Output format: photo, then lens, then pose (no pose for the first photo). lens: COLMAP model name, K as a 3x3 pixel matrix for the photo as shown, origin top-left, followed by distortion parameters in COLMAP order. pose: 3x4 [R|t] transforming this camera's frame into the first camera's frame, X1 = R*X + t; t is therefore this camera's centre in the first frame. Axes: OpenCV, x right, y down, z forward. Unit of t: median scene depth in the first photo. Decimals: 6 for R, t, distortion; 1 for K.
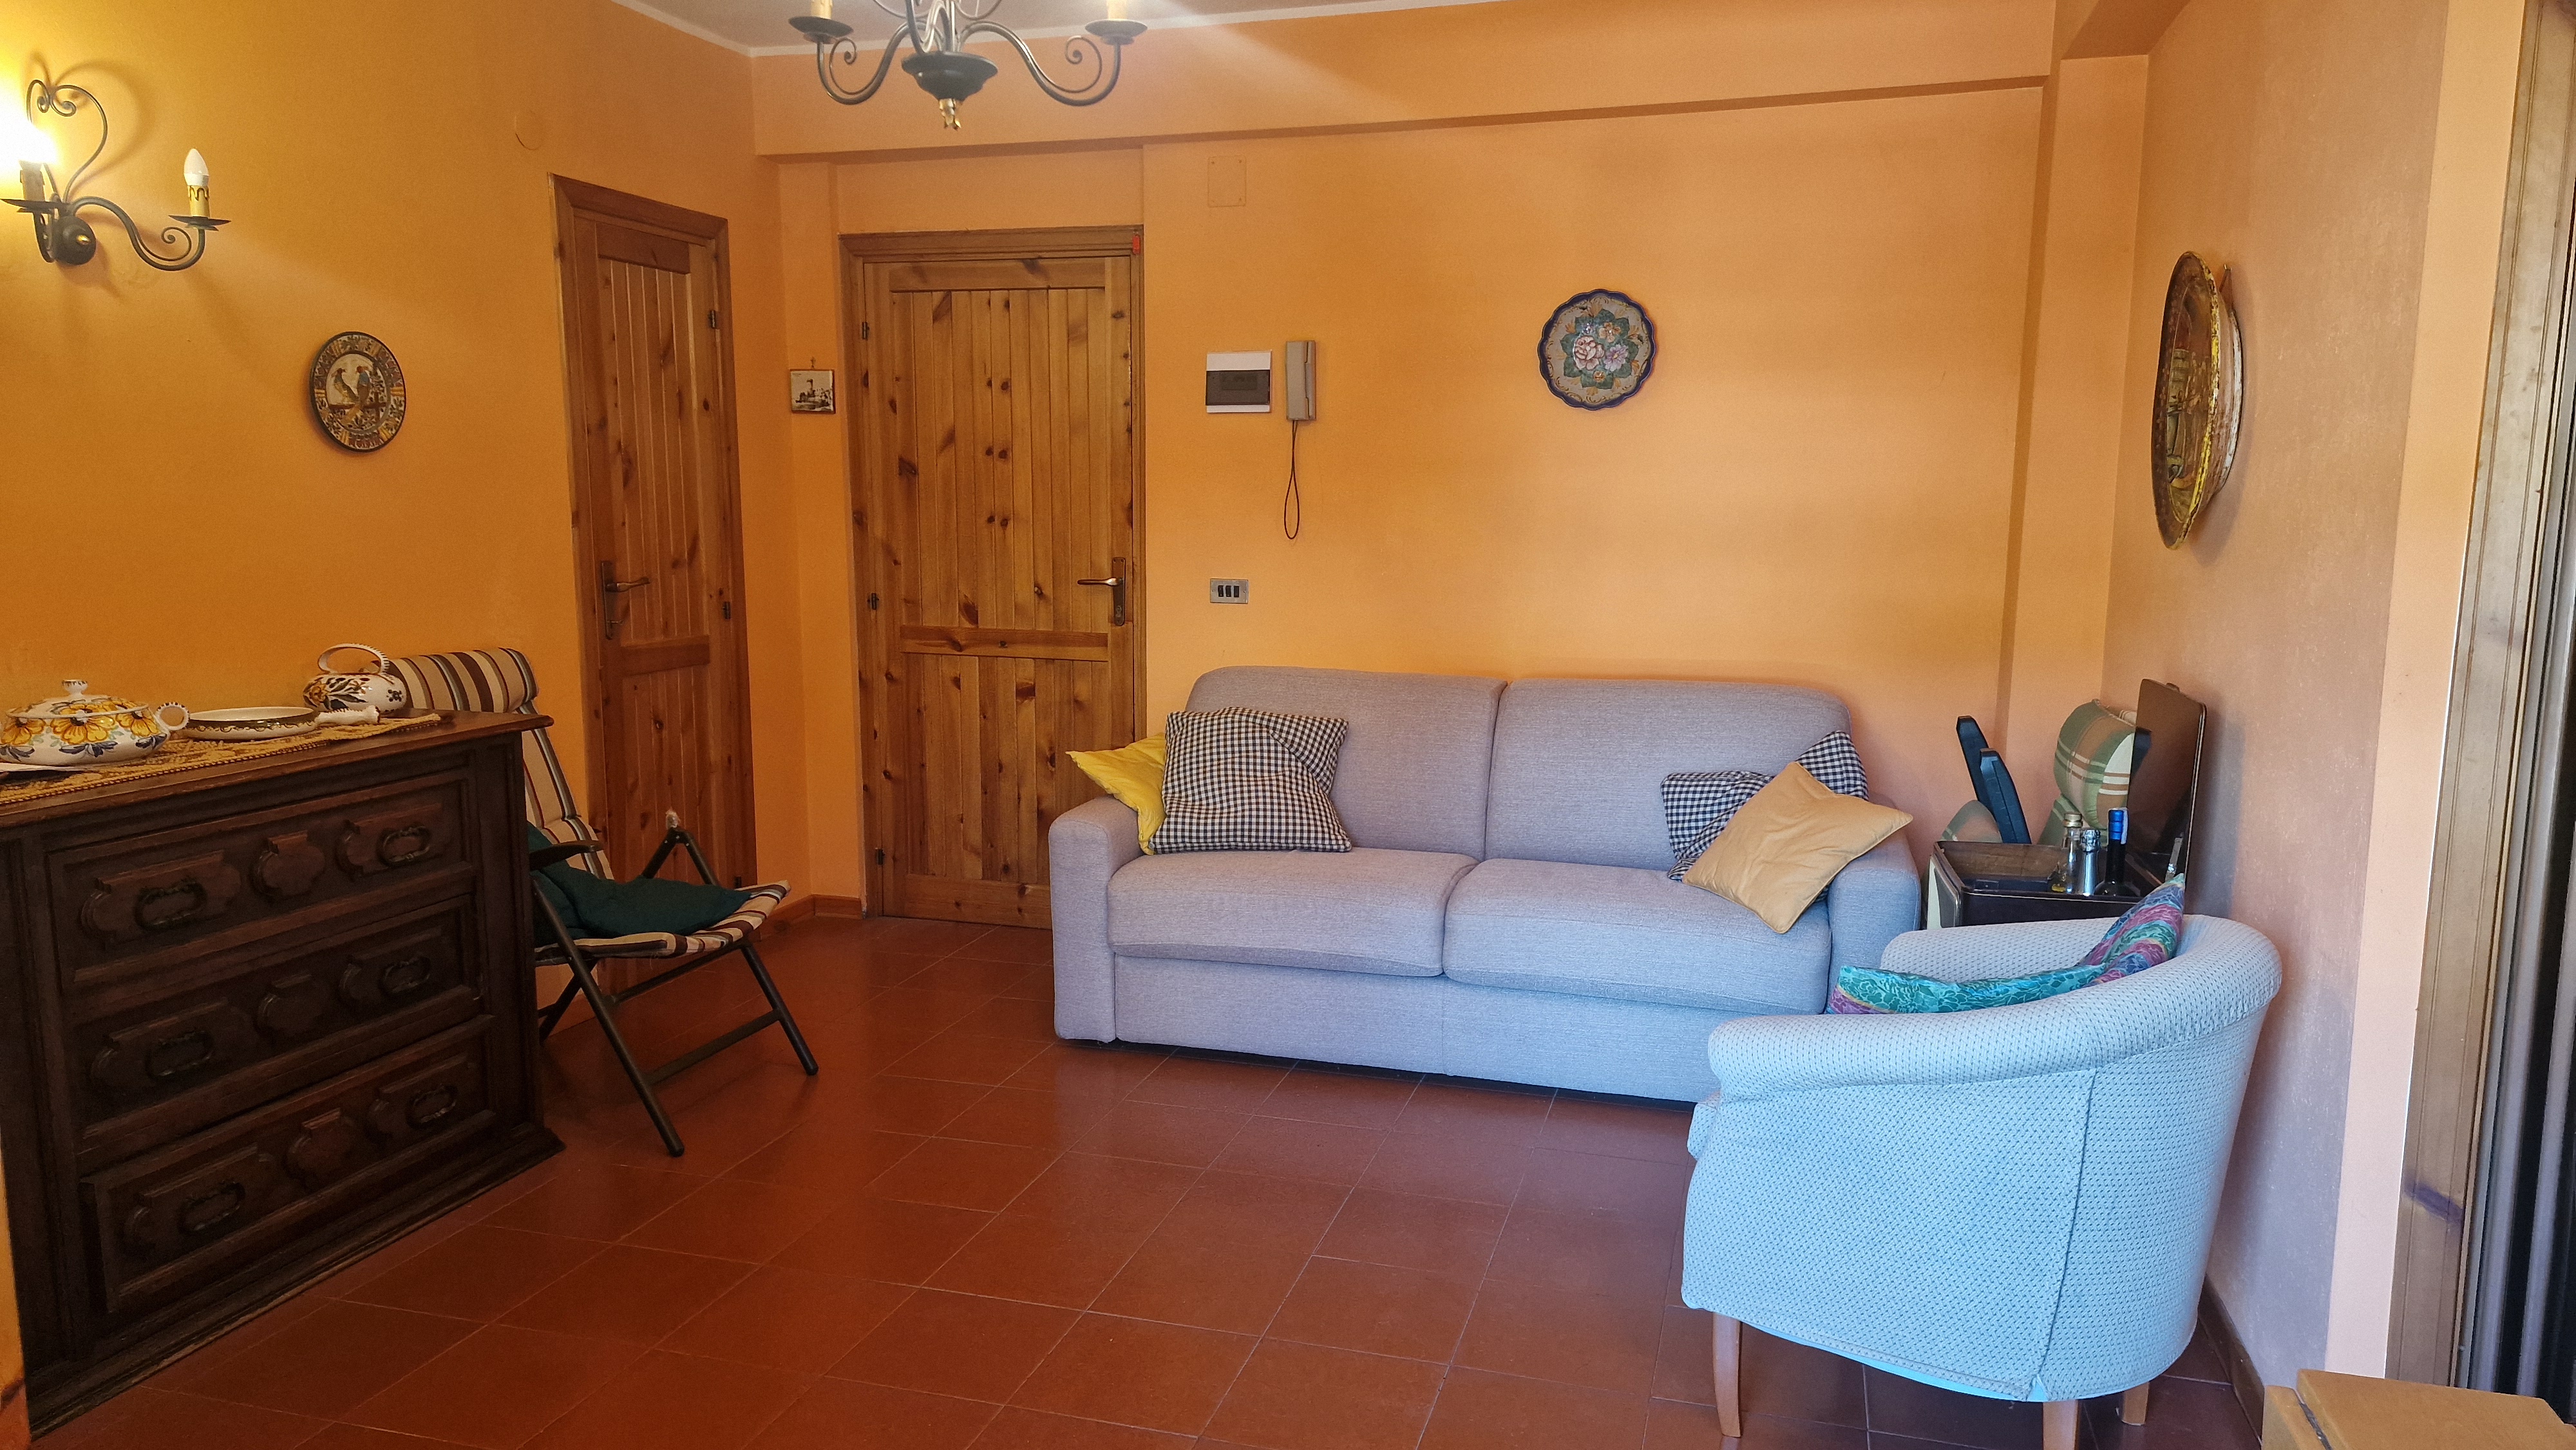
lens RADIAL K [[1690.0, 0, 1288.9], [0, 1690.0, 733.5], [0, 0, 1]] dist [0.081391, -0.070317]
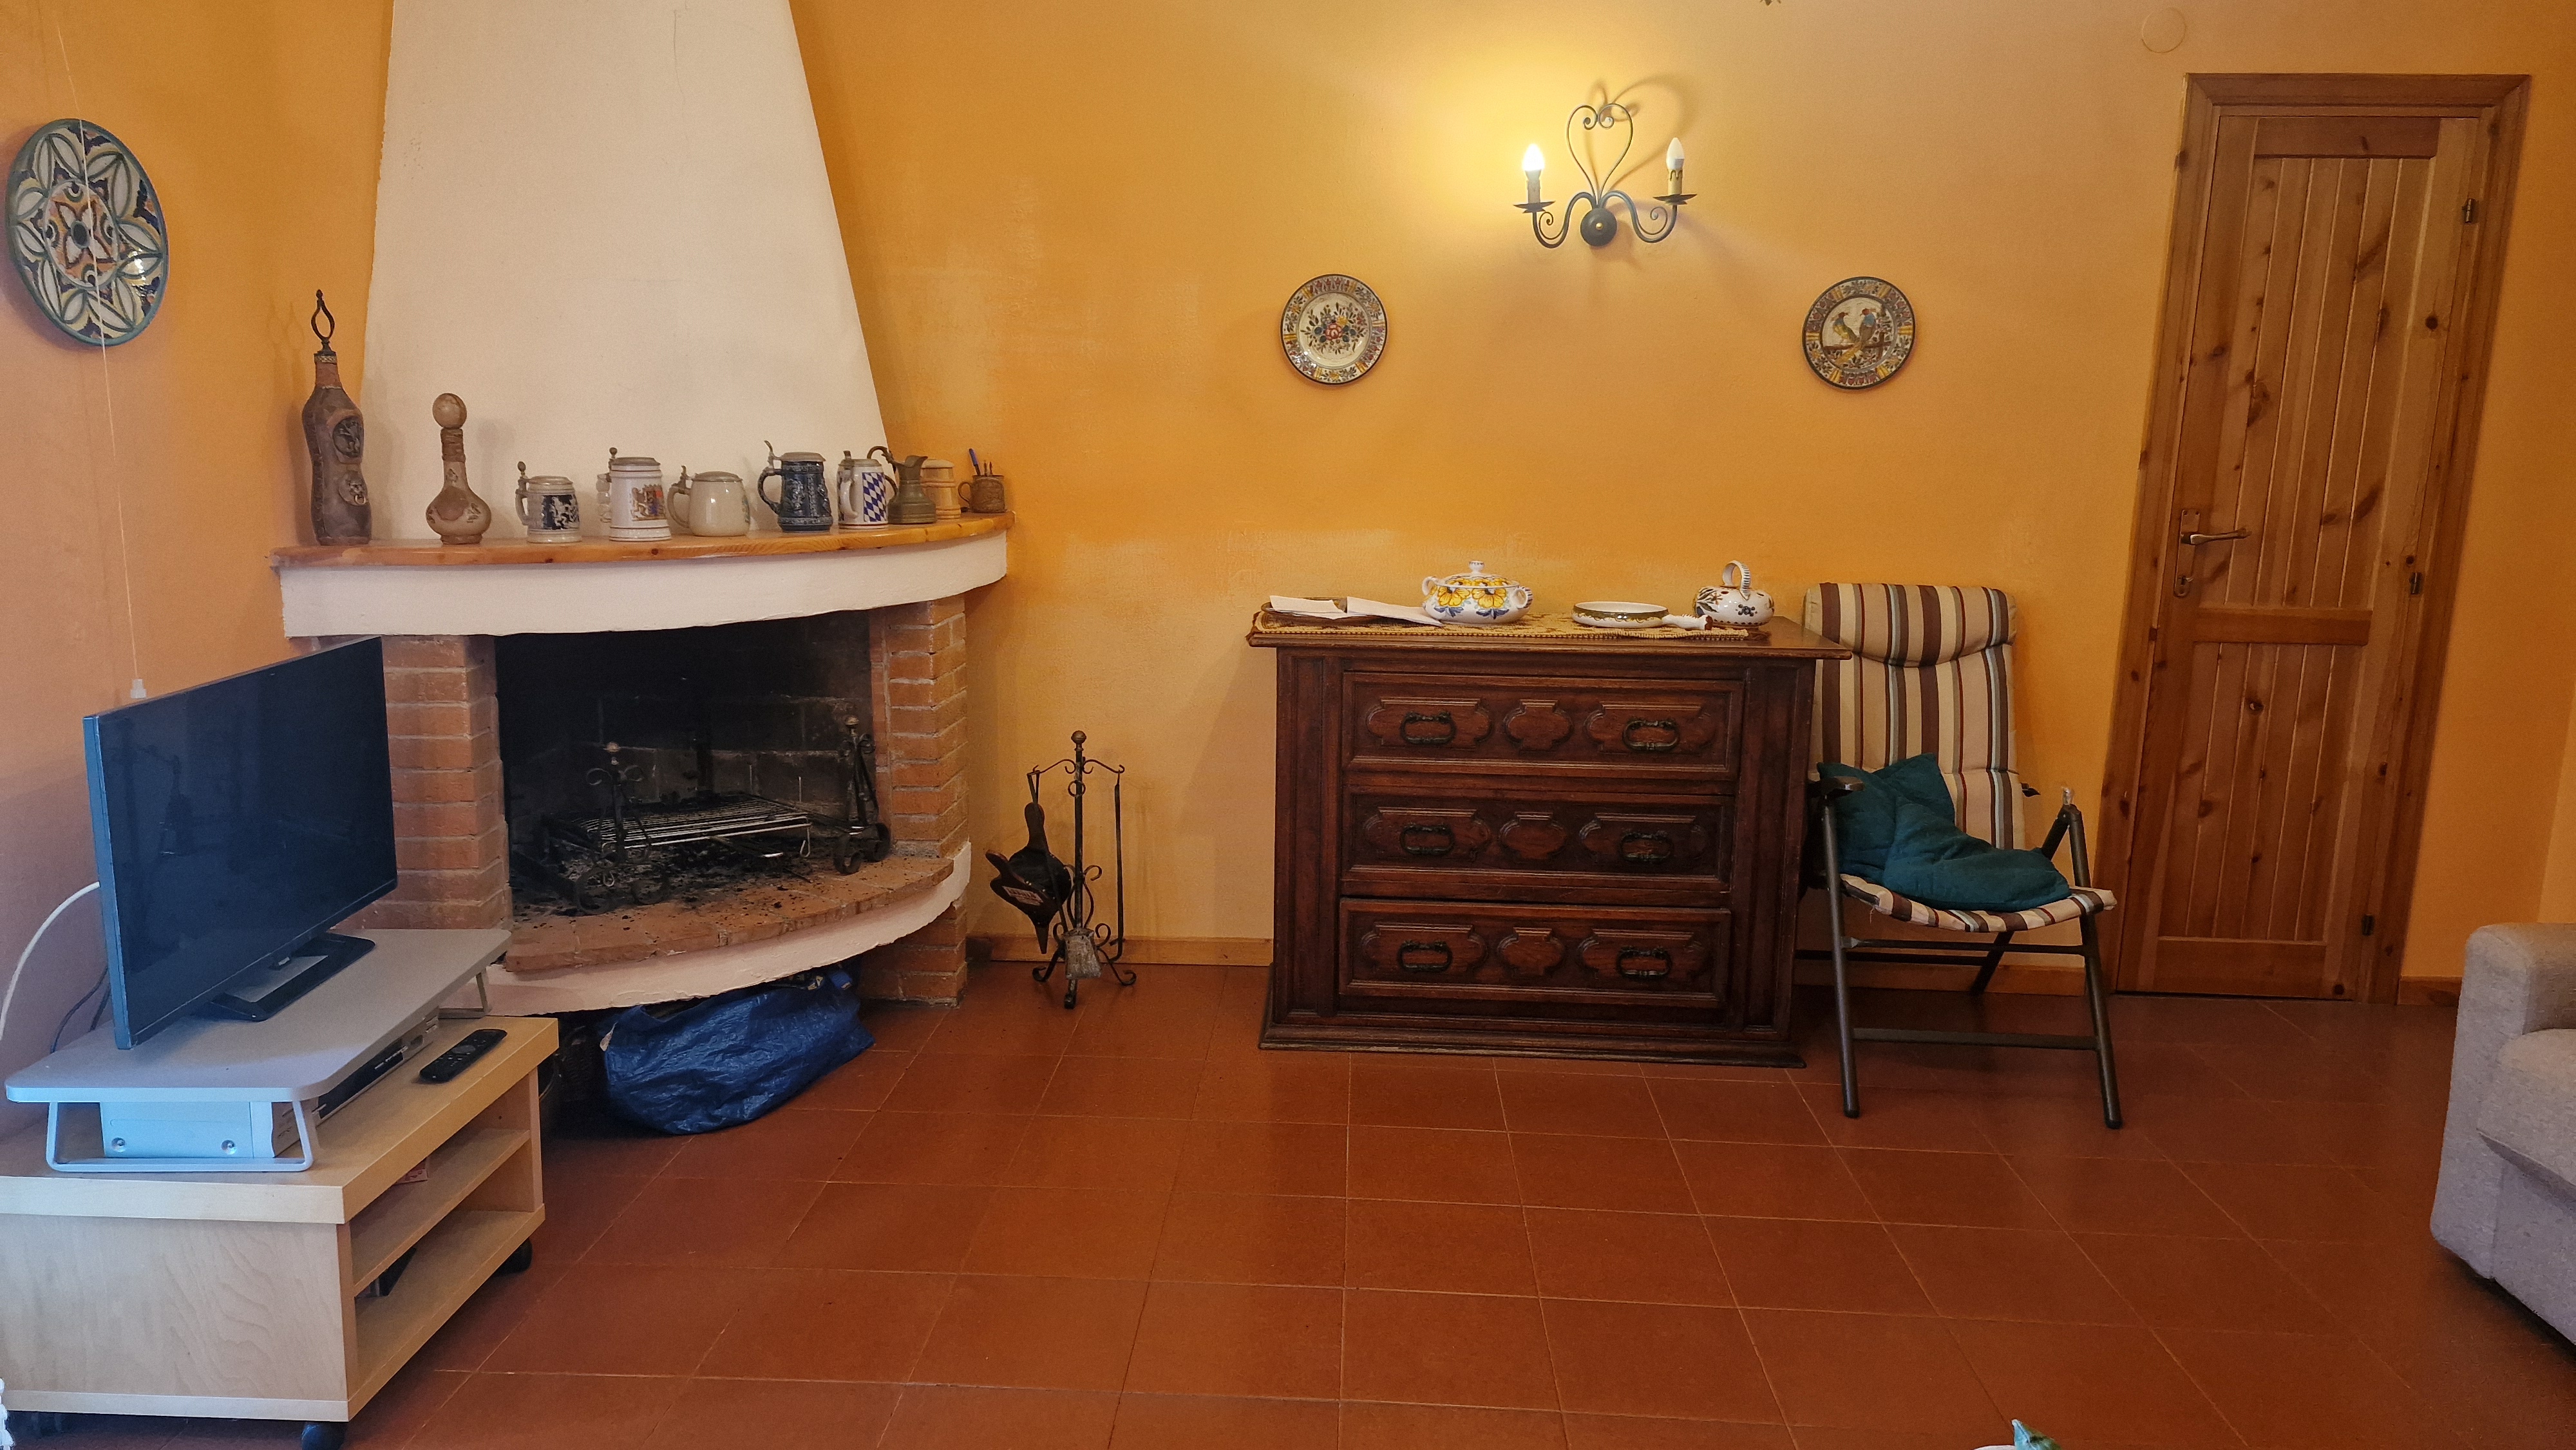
lens RADIAL K [[1690.0, 0, 1273.1], [0, 1690.0, 713.9], [0, 0, 1]] dist [0.081391, -0.070317]
pose [[0.227036, 0.175565, -0.957931, 0.372852], [-0.156192, 0.977448, 0.142123, -0.051079], [0.961280, 0.117354, 0.249338, 0.345863]]
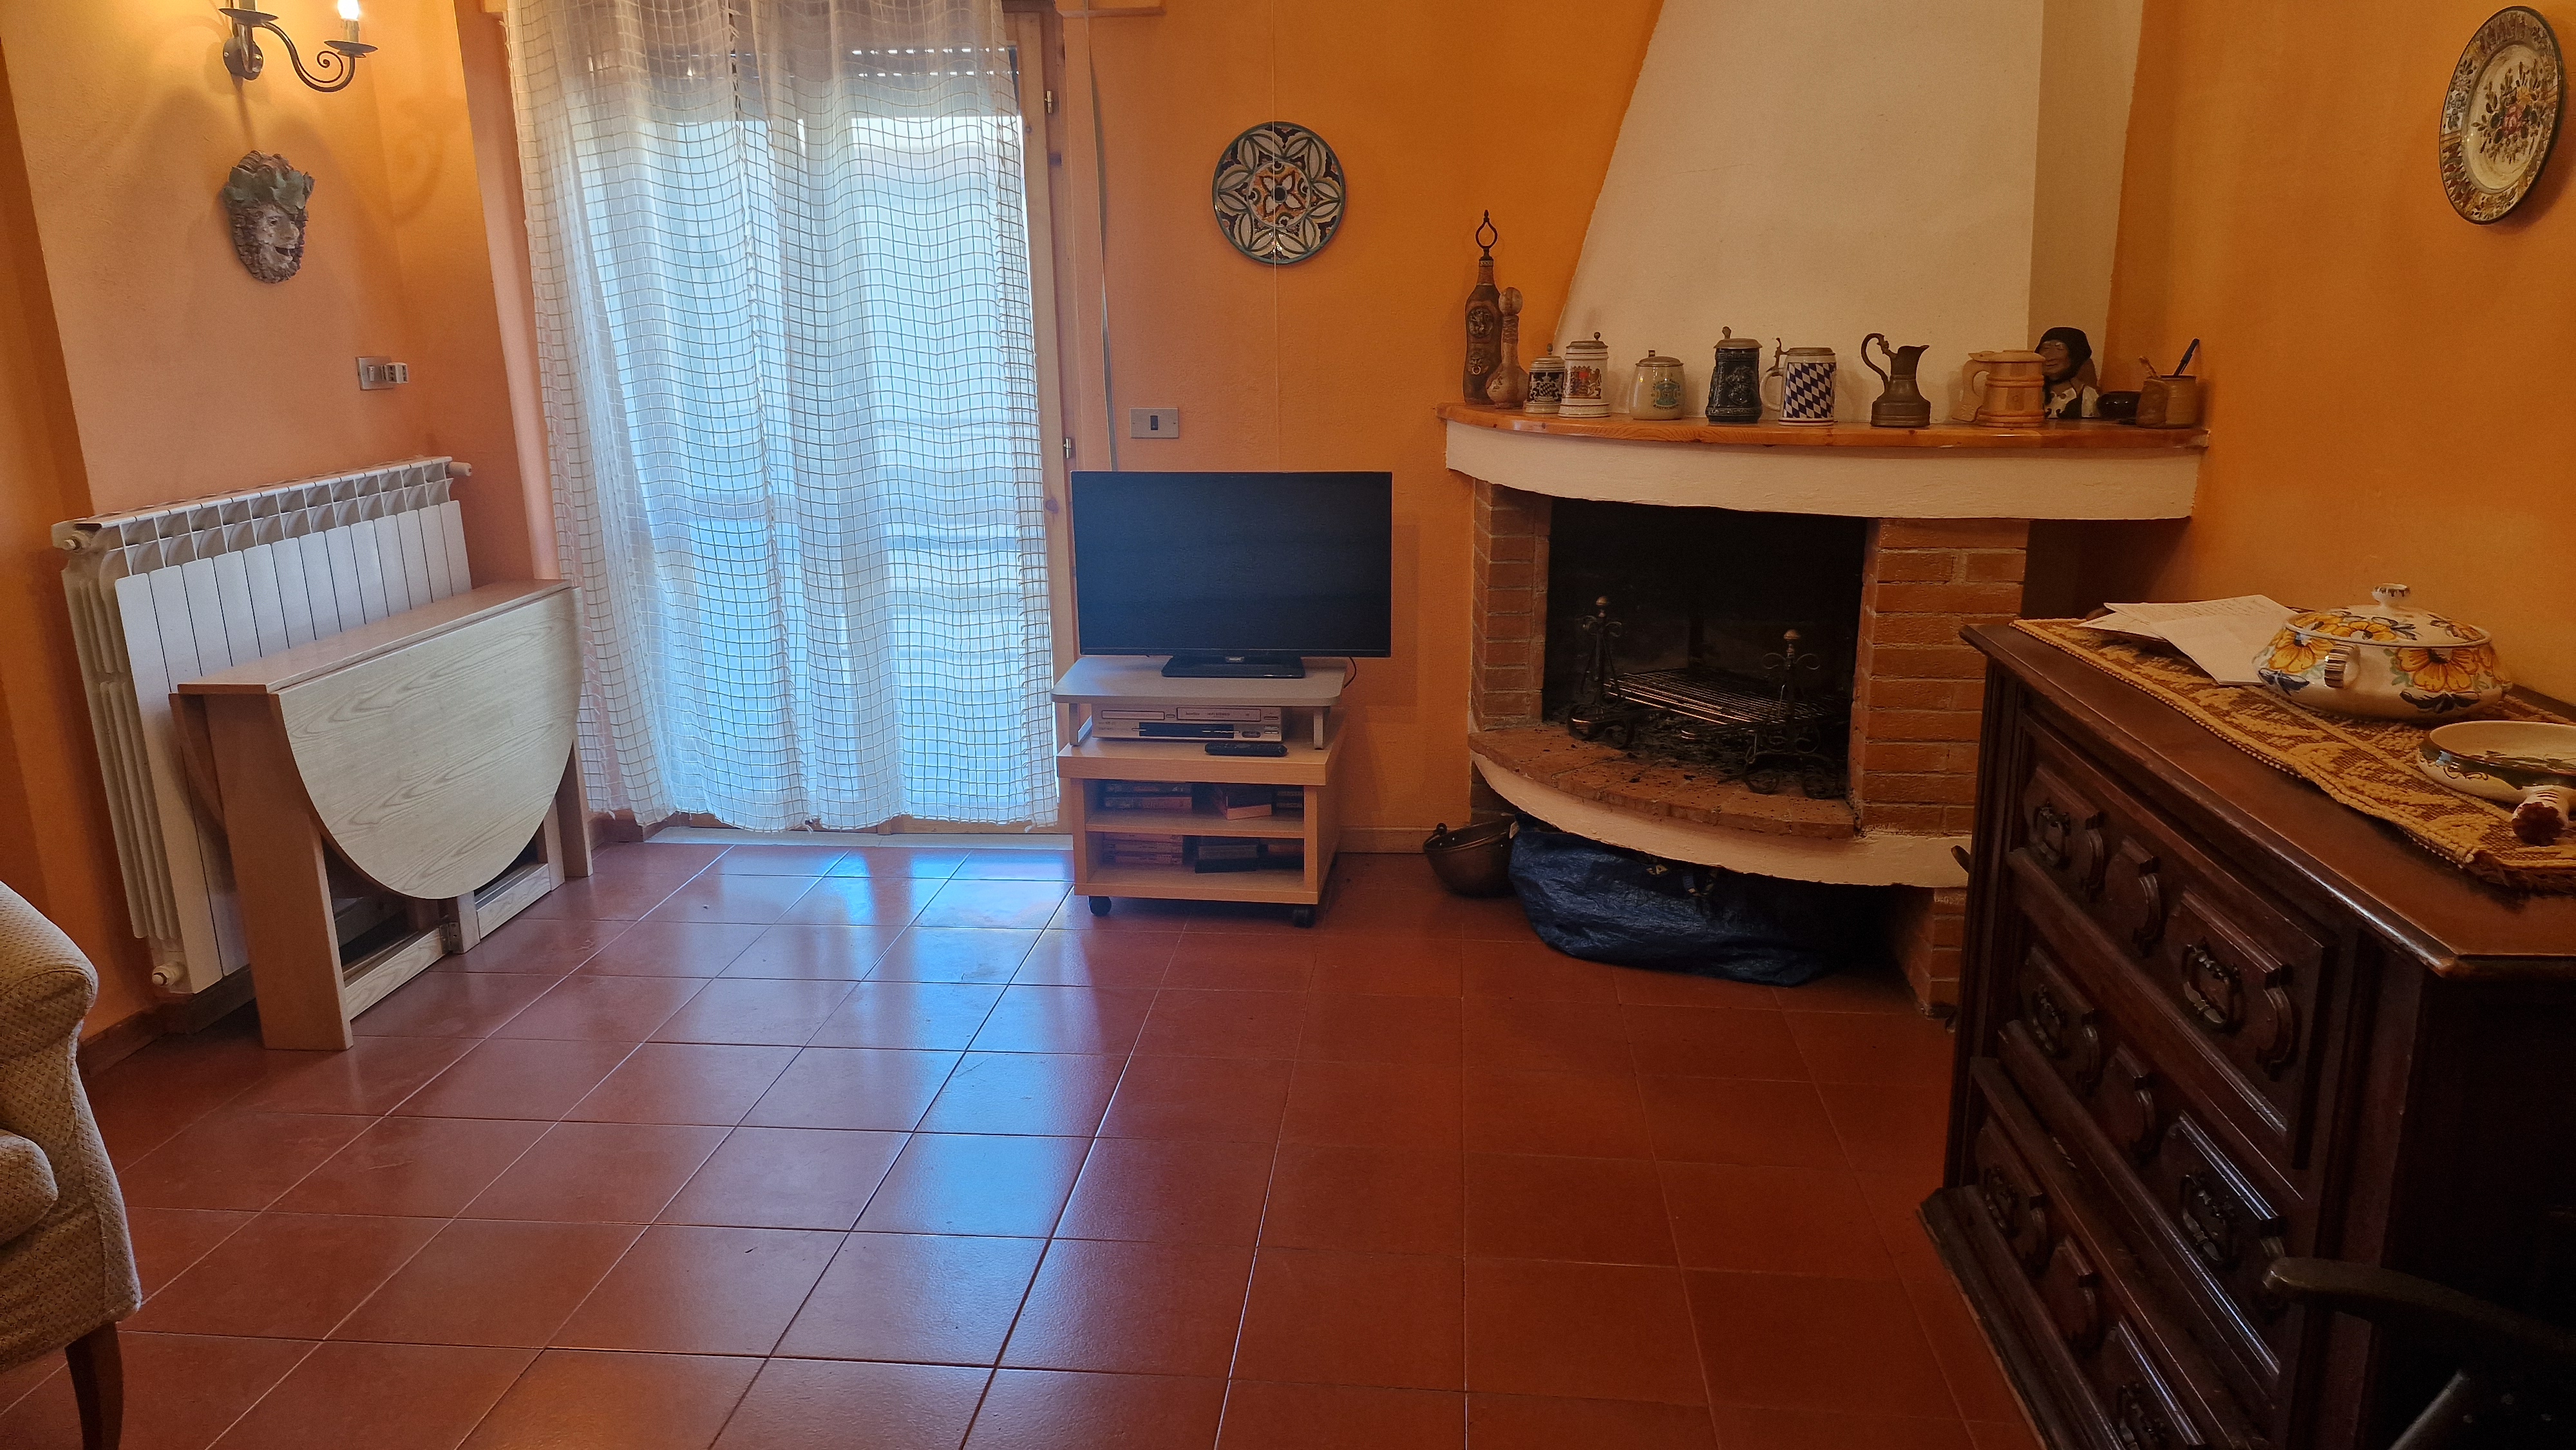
lens RADIAL K [[1690.0, 0, 1295.2], [0, 1690.0, 731.1], [0, 0, 1]] dist [0.081391, -0.070317]
pose [[-0.982149, 0.055801, -0.179637, -0.105218], [-0.019056, 0.920557, 0.390143, -0.152606], [0.187137, 0.386602, -0.903061, 1.019824]]
